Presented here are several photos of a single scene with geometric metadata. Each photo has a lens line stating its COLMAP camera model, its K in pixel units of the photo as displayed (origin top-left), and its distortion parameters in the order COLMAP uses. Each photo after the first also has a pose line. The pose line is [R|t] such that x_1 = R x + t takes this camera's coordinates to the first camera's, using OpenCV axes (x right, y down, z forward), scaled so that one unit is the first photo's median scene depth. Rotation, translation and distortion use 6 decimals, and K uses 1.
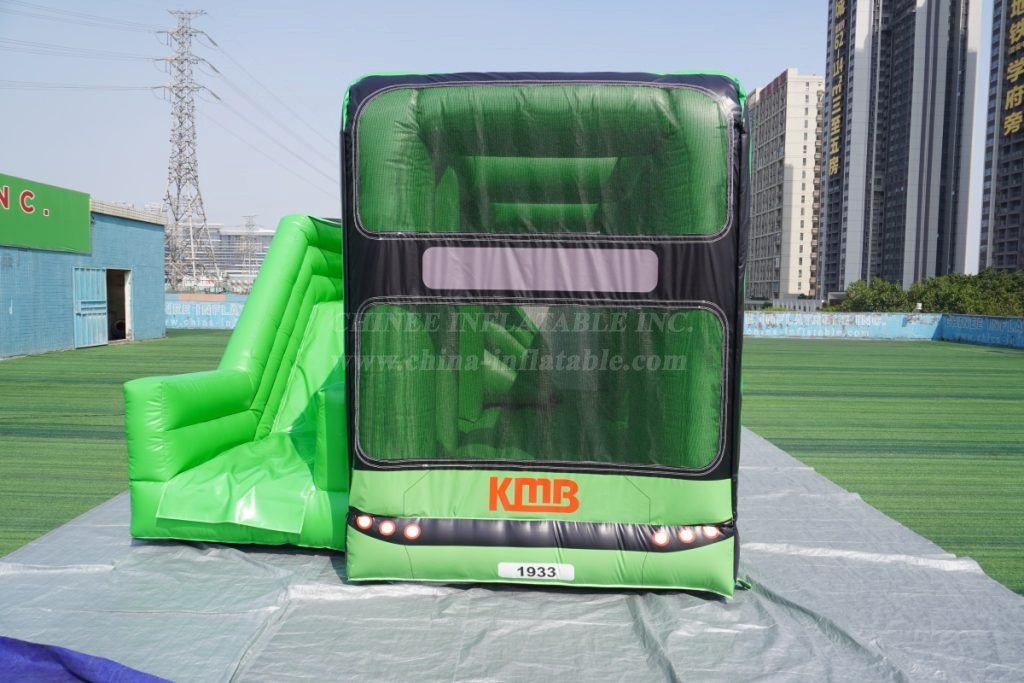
lens RADIAL K [[679.6, 0, 516.1], [0, 679.6, 323.2], [0, 0, 1]] dist [-0.047884, 0.029683]
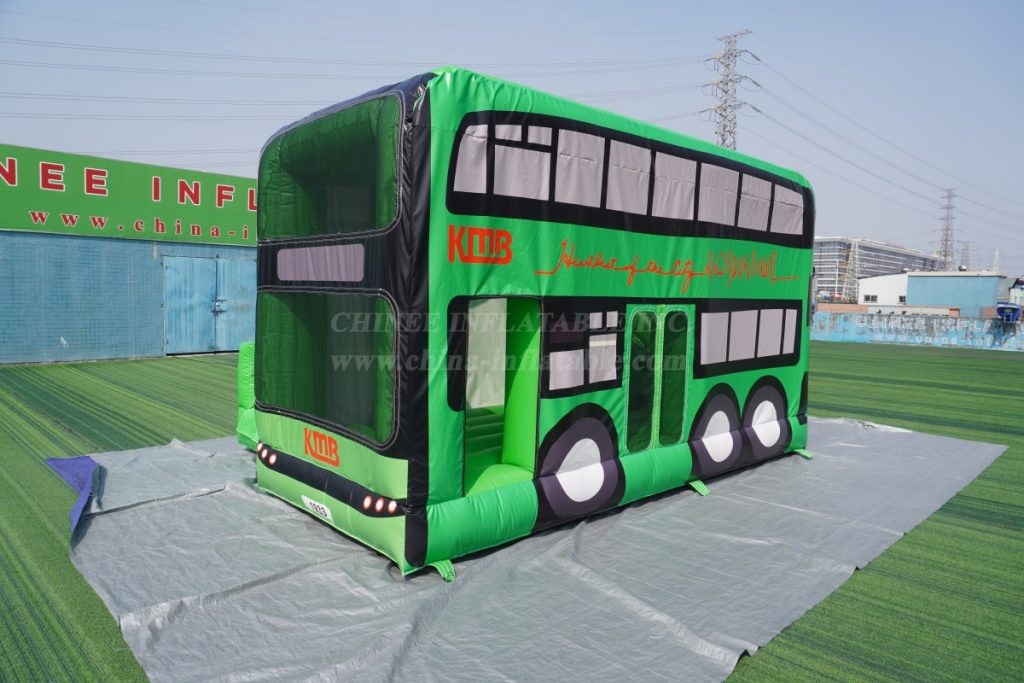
lens RADIAL K [[679.6, 0, 516.1], [0, 679.6, 323.2], [0, 0, 1]] dist [-0.047884, 0.029683]
pose [[0.723853, 0.032735, -0.689178, 1.128094], [-0.040721, 0.999160, 0.004689, 0.008406], [0.688752, 0.024670, 0.724577, 0.347974]]
